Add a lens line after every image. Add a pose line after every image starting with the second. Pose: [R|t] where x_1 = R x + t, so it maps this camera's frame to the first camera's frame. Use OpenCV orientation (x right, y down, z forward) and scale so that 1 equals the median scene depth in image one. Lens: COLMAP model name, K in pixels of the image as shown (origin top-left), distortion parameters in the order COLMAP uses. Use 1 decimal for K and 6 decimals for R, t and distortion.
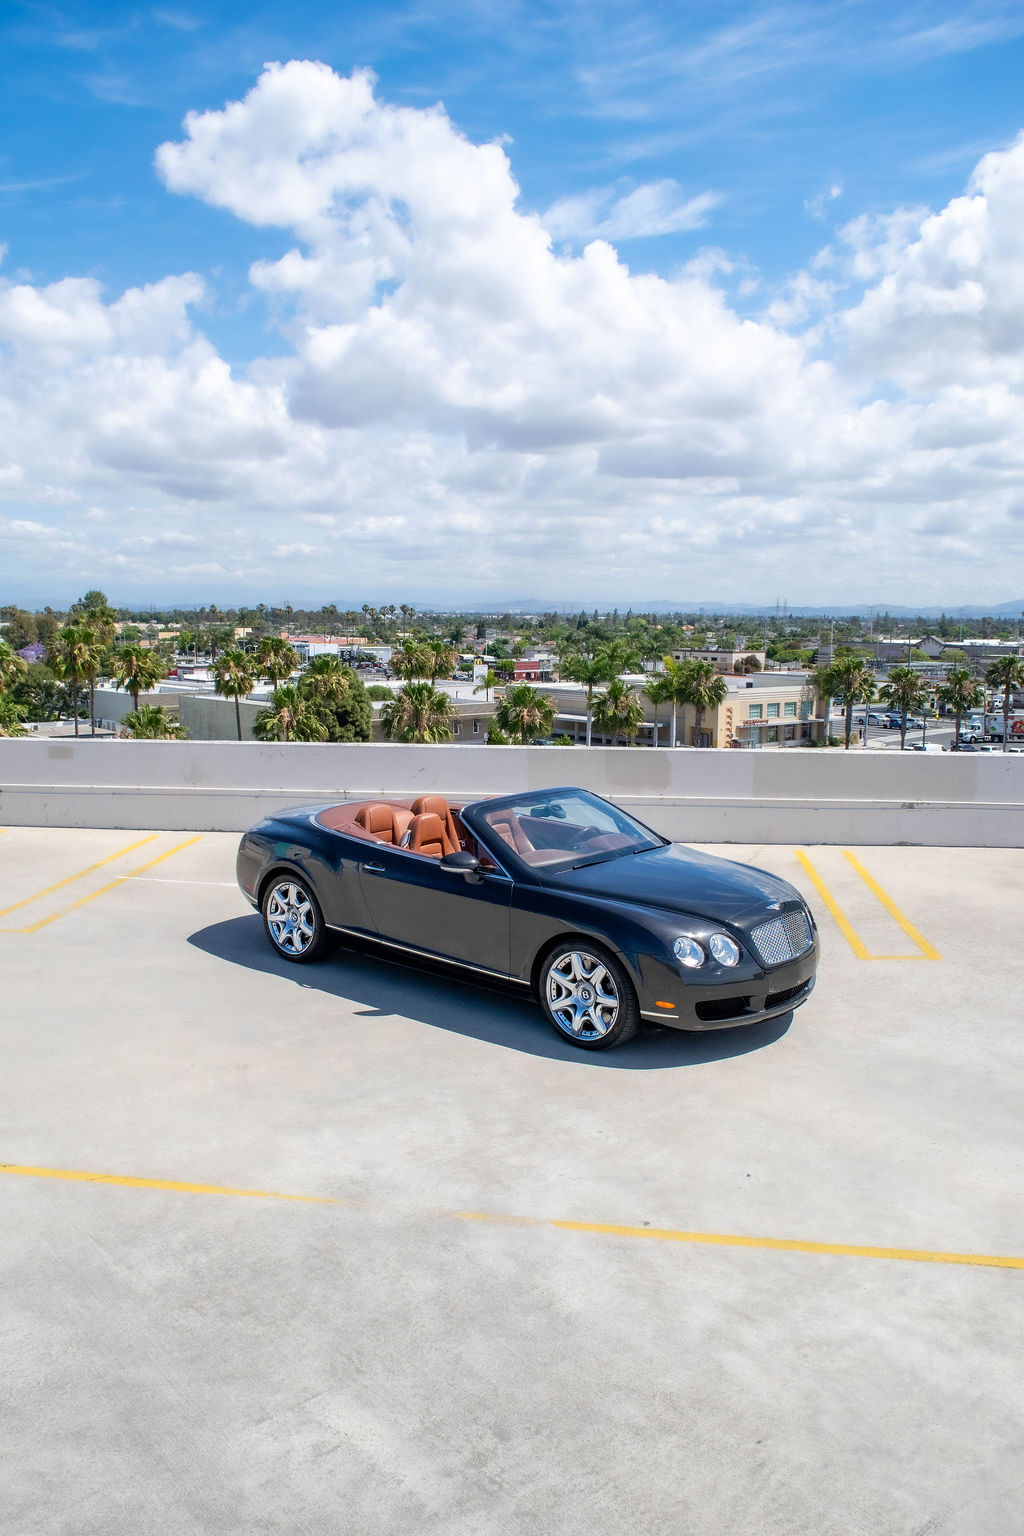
lens RADIAL K [[1301.0, 0, 504.4], [0, 1301.0, 765.6], [0, 0, 1]] dist [-0.083031, 0.001679]
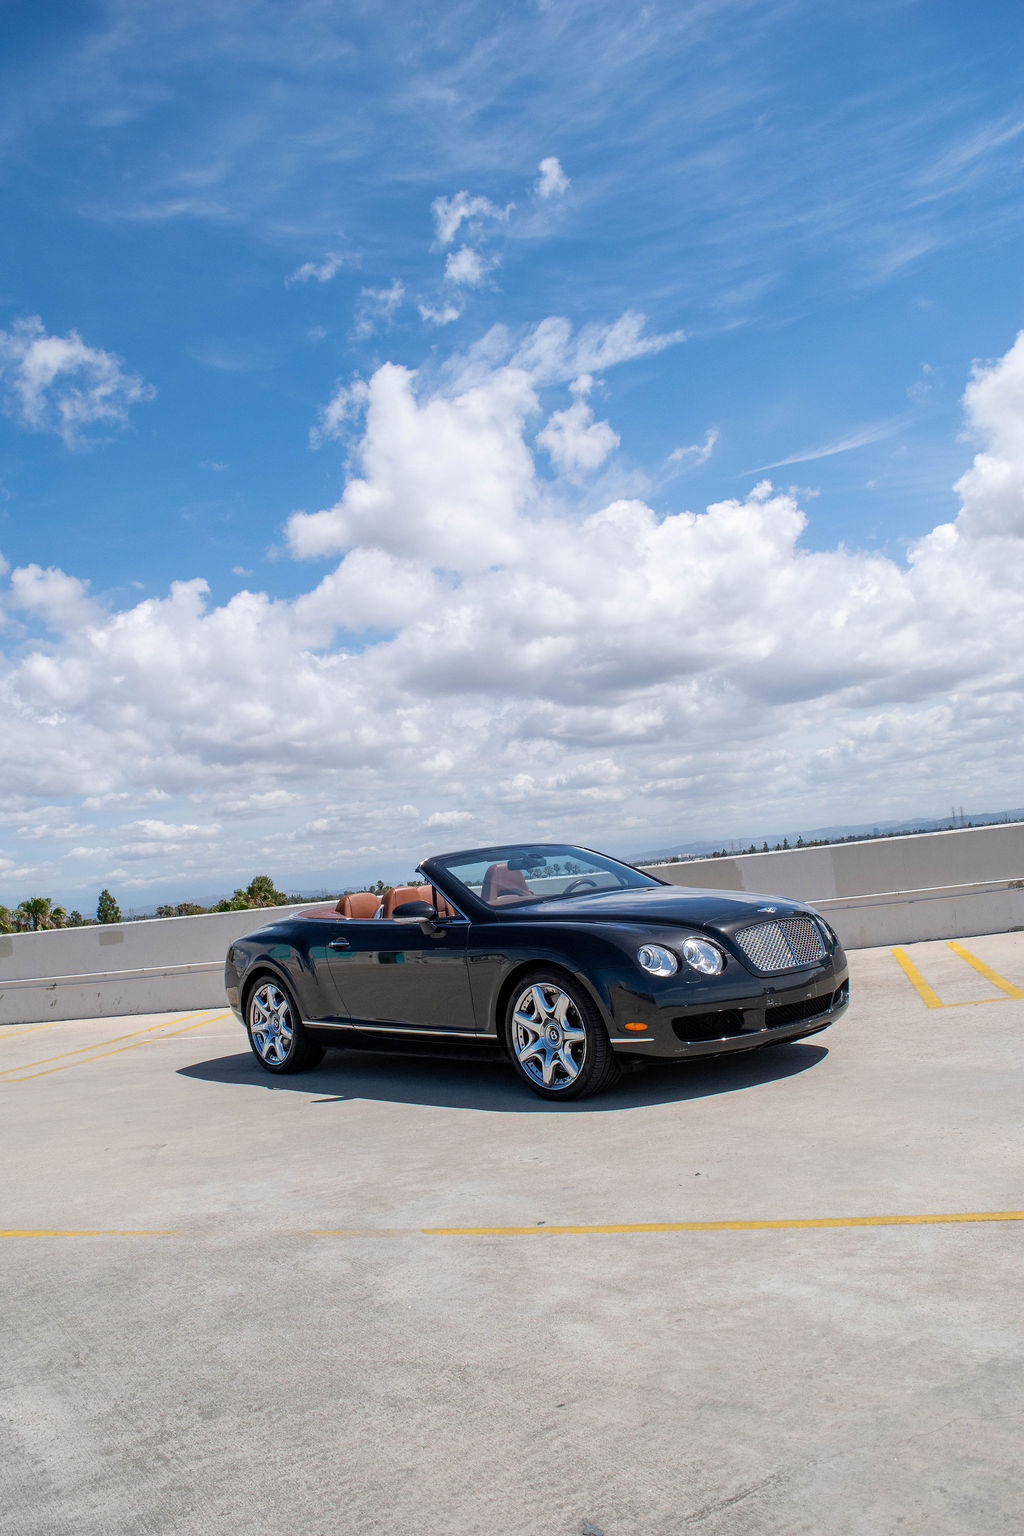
lens RADIAL K [[1301.0, 0, 504.4], [0, 1301.0, 765.6], [0, 0, 1]] dist [-0.083031, 0.001679]
pose [[0.982340, -0.129884, -0.134676, 0.141626], [0.098099, 0.970465, -0.220394, 0.159640], [0.159324, 0.203290, 0.966069, 0.120072]]
